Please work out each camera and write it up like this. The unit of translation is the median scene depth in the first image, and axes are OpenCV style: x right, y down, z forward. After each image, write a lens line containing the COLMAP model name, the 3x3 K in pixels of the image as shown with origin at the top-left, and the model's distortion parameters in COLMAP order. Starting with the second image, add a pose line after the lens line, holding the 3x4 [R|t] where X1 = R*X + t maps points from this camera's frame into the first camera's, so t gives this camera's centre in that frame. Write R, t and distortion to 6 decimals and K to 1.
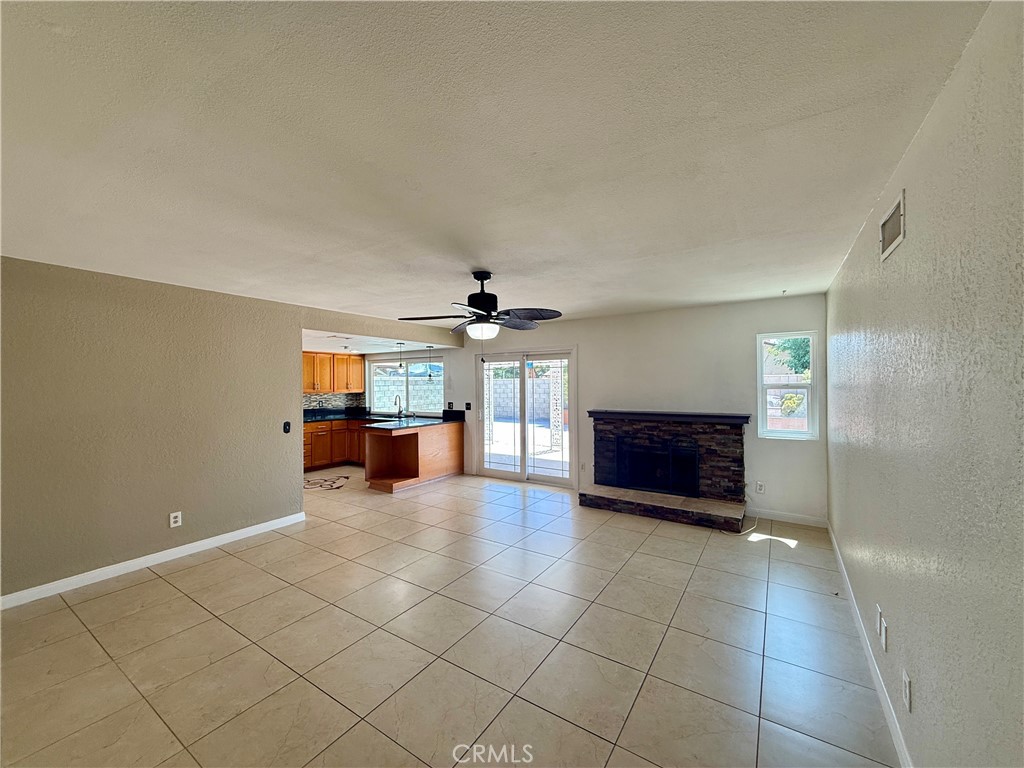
lens RADIAL K [[408.6, 0, 507.6], [0, 408.6, 387.8], [0, 0, 1]] dist [-0.000586, 0.000561]
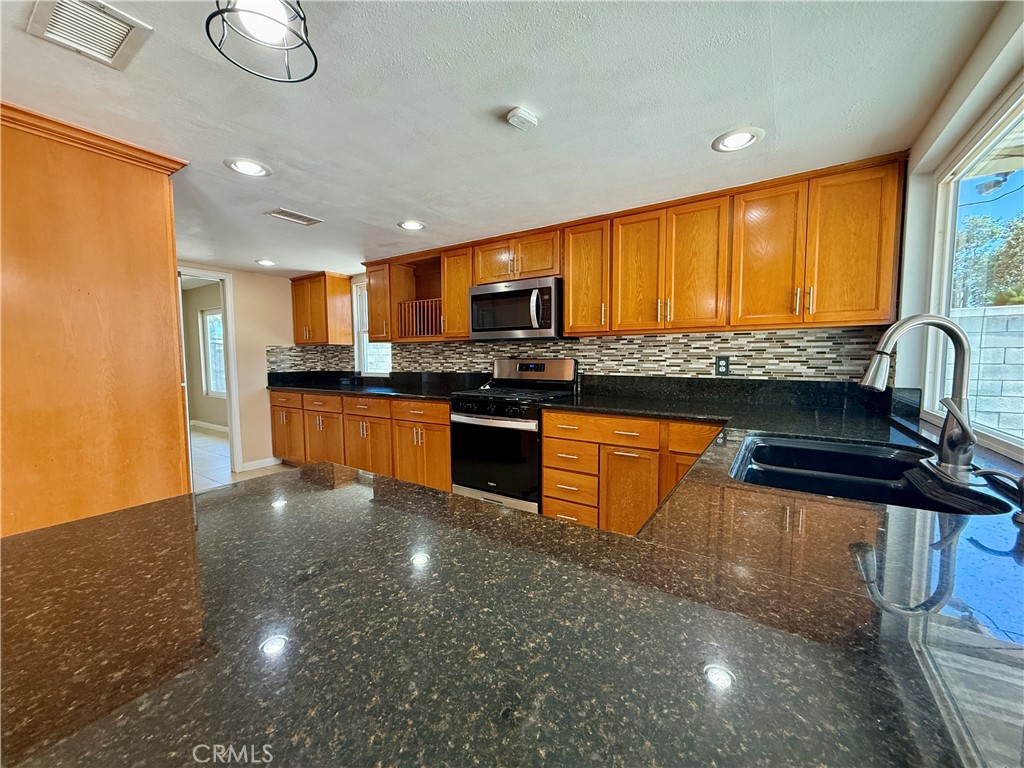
lens RADIAL K [[408.6, 0, 510.0], [0, 408.6, 387.8], [0, 0, 1]] dist [-0.000586, 0.000561]
pose [[-0.004929, 0.090934, -0.995845, -0.119399], [-0.002305, 0.995853, 0.090946, 0.026619], [0.999985, 0.002744, -0.004699, 0.797162]]
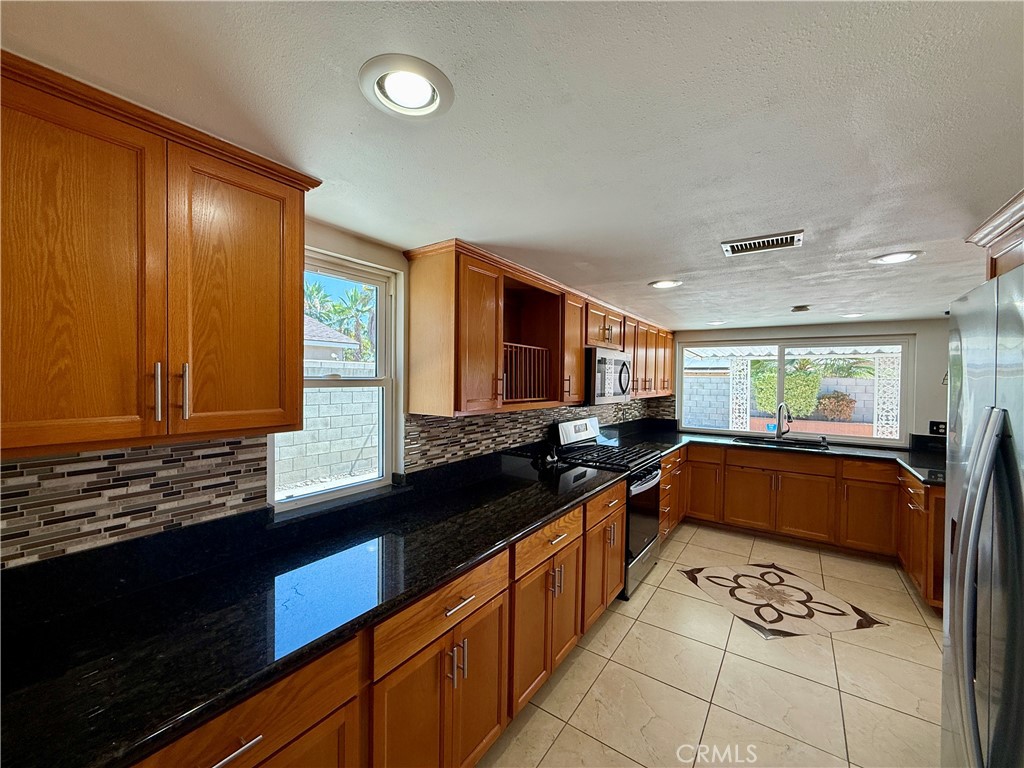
lens RADIAL K [[408.6, 0, 508.4], [0, 408.6, 384.4], [0, 0, 1]] dist [-0.000586, 0.000561]
pose [[0.999302, 0.023153, -0.029312, -0.582758], [-0.023086, 0.999730, 0.002618, -0.000898], [0.029365, -0.001940, 0.999567, 0.398464]]
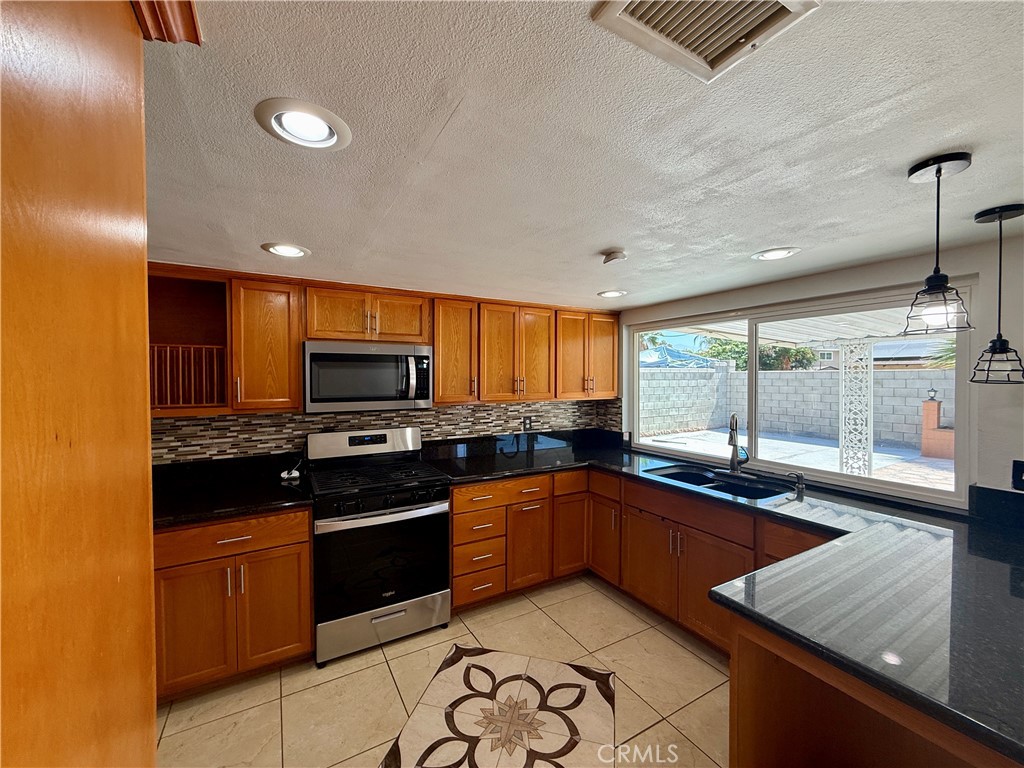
lens RADIAL K [[408.6, 0, 507.9], [0, 408.6, 384.6], [0, 0, 1]] dist [-0.000586, 0.000561]
pose [[0.892285, 0.013636, -0.451267, -0.262977], [-0.009623, 0.999891, 0.011187, -0.007969], [0.451370, -0.005639, 0.892319, 0.564803]]
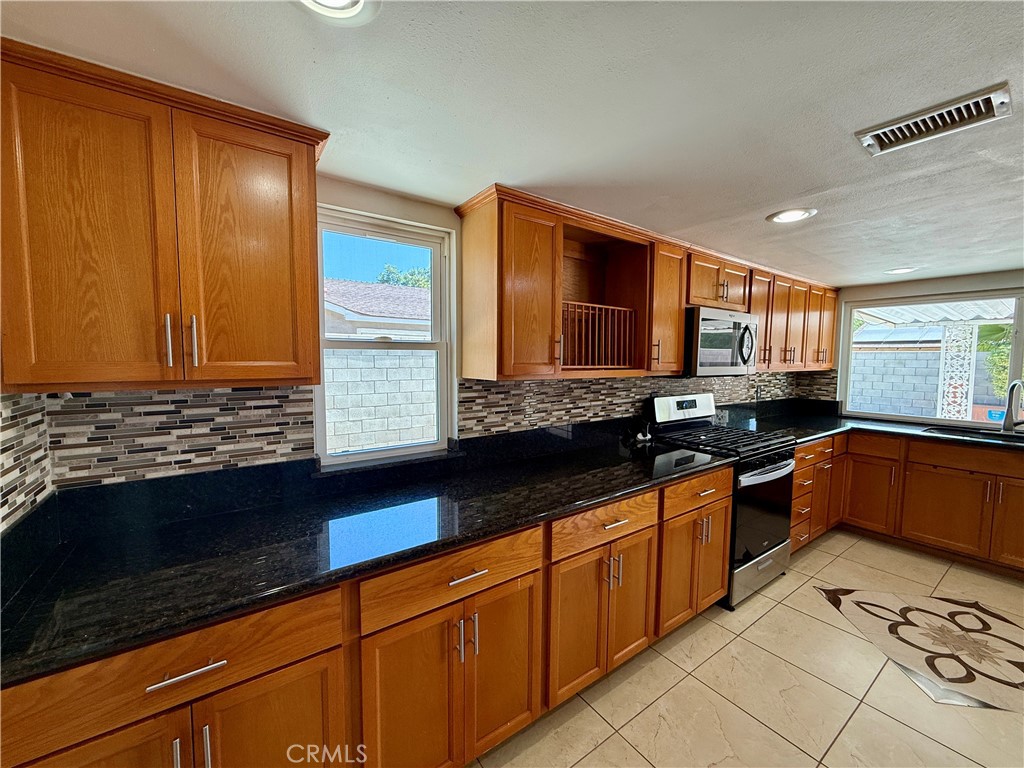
lens RADIAL K [[408.6, 0, 508.2], [0, 408.6, 384.6], [0, 0, 1]] dist [-0.000586, 0.000561]
pose [[0.932317, 0.040635, -0.359351, -0.538253], [-0.020852, 0.998054, 0.058758, 0.007926], [0.361040, -0.047287, 0.931351, 0.429089]]
